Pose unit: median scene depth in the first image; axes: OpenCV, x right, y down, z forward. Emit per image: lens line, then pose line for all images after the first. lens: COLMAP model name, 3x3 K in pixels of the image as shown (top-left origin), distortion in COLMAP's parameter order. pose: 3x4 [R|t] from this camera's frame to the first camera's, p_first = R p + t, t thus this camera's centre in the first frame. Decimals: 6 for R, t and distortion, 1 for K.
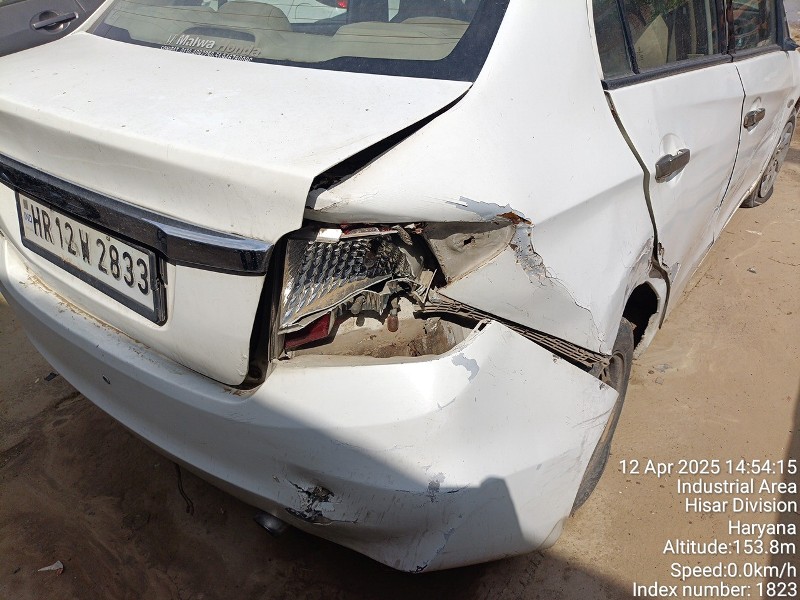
lens RADIAL K [[554.1, 0, 405.3], [0, 554.1, 285.5], [0, 0, 1]] dist [0.011419, -0.010776]
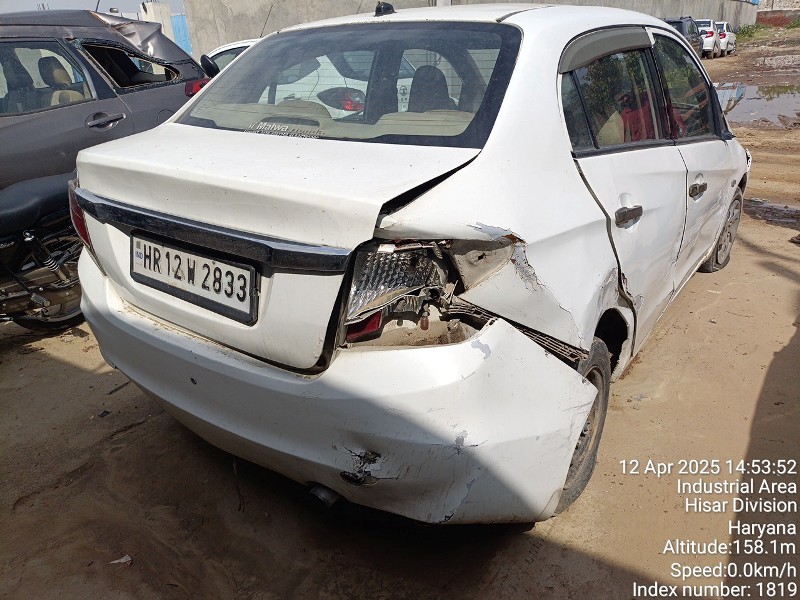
lens RADIAL K [[554.1, 0, 398.8], [0, 554.1, 301.3], [0, 0, 1]] dist [0.011419, -0.010776]
pose [[0.999915, -0.005225, 0.011971, -0.089933], [0.006825, 0.990443, -0.137756, 0.177807], [-0.011137, 0.137826, 0.990394, -0.297355]]
